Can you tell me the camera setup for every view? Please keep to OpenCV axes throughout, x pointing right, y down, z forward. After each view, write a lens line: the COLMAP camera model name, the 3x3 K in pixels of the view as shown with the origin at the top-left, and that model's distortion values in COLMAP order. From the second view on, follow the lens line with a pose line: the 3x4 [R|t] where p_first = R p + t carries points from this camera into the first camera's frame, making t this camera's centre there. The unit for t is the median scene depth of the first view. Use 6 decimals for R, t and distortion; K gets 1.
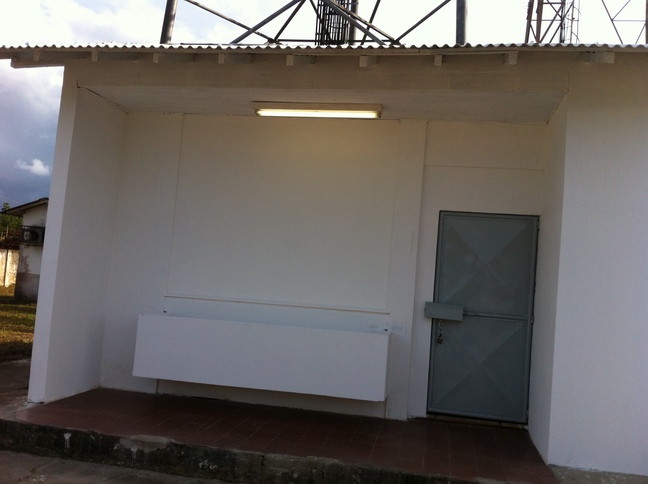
lens RADIAL K [[596.9, 0, 326.1], [0, 596.9, 240.3], [0, 0, 1]] dist [-0.012604, 0.000000]
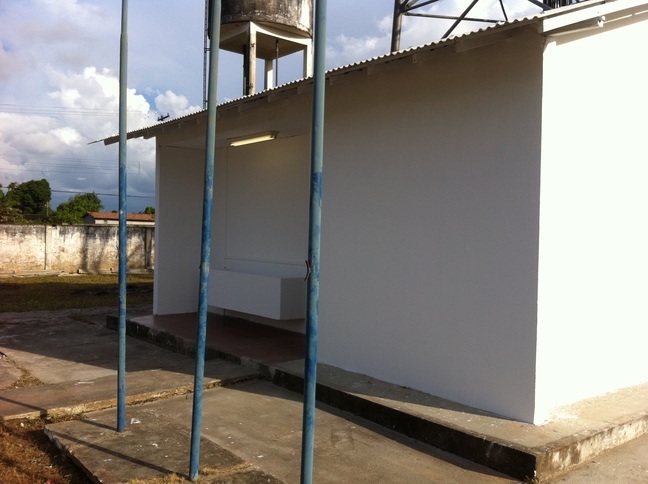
lens RADIAL K [[596.9, 0, 325.7], [0, 596.9, 243.6], [0, 0, 1]] dist [-0.012604, 0.000000]
pose [[0.771946, -0.050407, -0.633687, 1.018509], [0.085407, 0.996037, 0.024812, 0.036955], [0.629925, -0.073275, 0.773192, -0.110721]]
